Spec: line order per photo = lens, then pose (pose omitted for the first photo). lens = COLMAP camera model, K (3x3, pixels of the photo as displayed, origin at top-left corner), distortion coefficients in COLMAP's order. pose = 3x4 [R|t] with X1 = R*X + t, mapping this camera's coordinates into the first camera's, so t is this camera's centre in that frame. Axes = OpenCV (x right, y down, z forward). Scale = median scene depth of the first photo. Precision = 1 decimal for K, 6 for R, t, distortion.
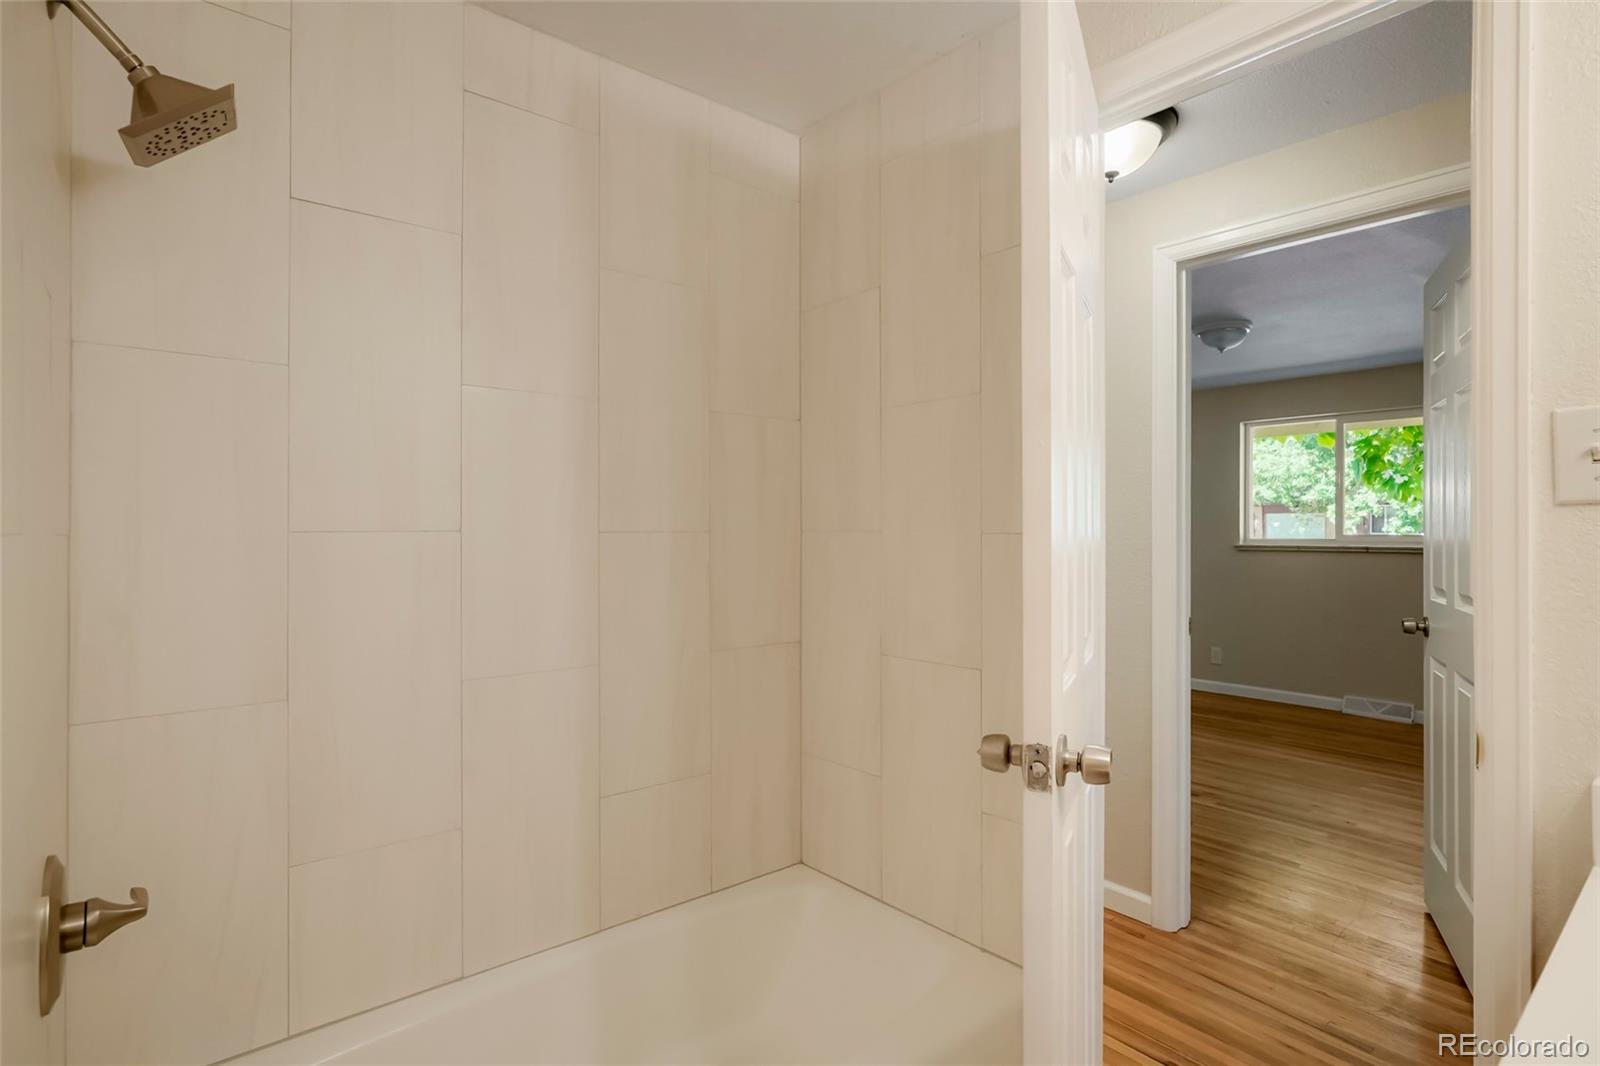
lens RADIAL K [[796.6, 0, 800.0], [0, 796.6, 533.0], [0, 0, 1]] dist [0.000117, 0.000269]
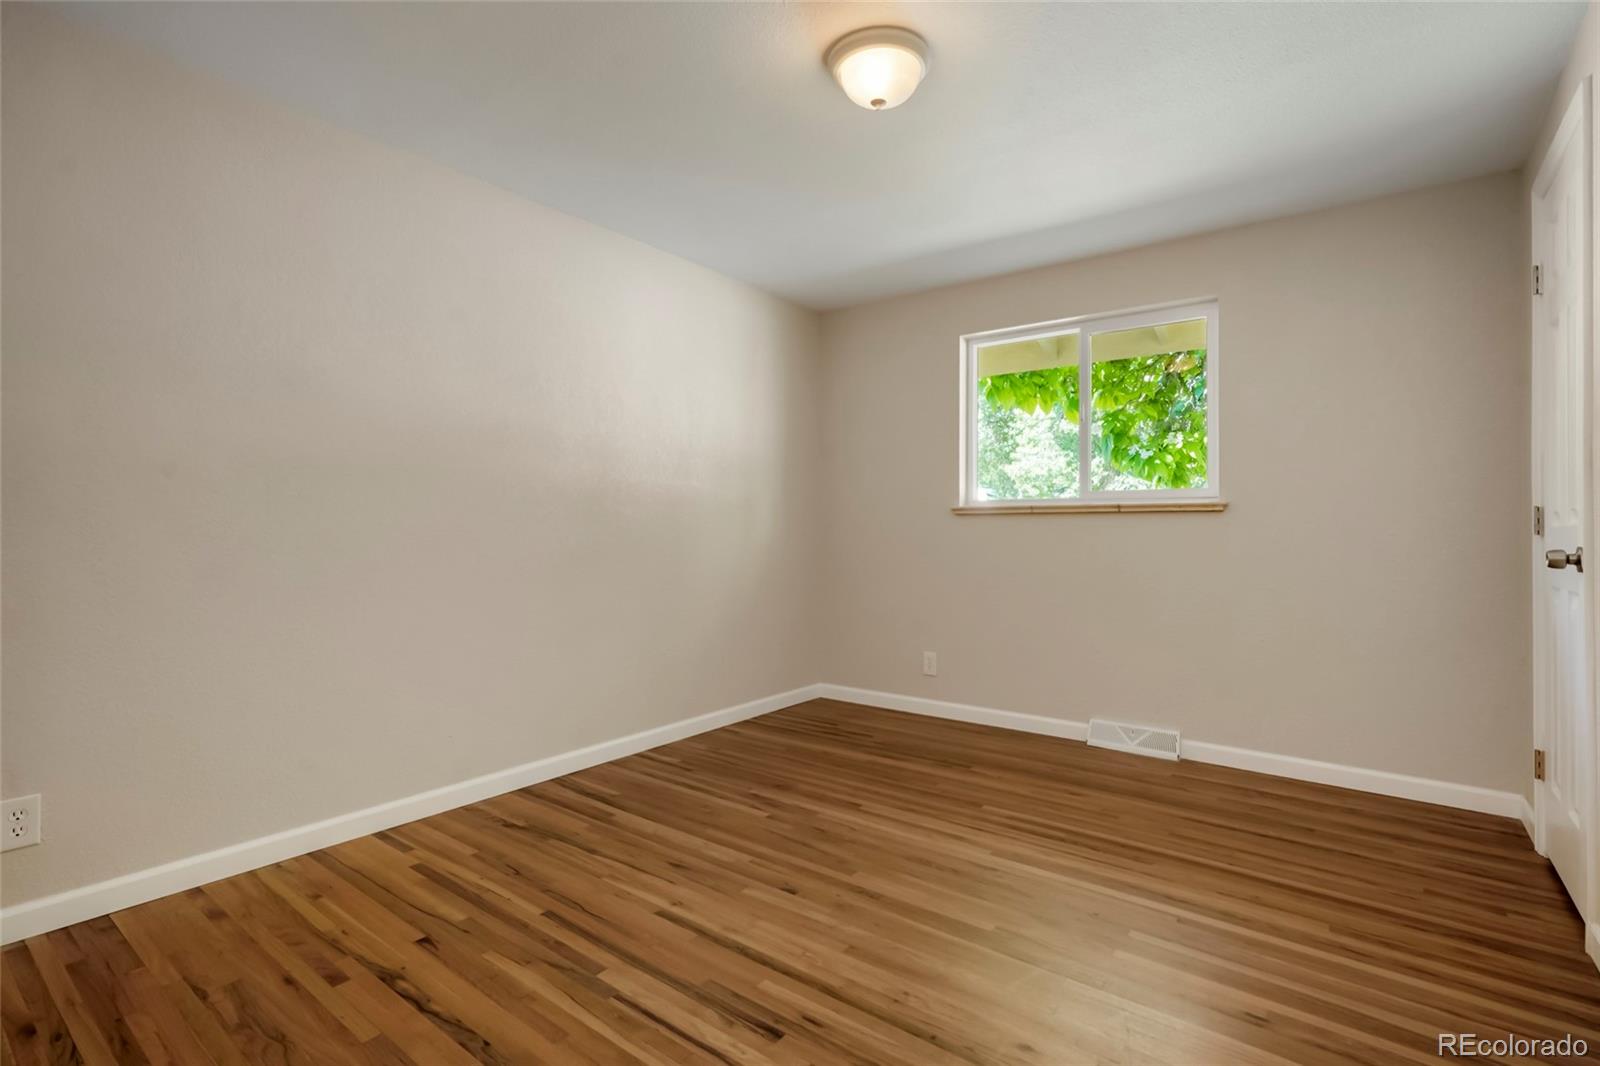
lens RADIAL K [[741.6, 0, 800.0], [0, 741.6, 533.0], [0, 0, 1]] dist [0.000000, -0.000240]
pose [[0.975731, -0.001556, 0.218969, 0.165772], [0.001556, 0.999999, 0.000173, 0.023378], [-0.218969, 0.000172, 0.975732, 0.238254]]
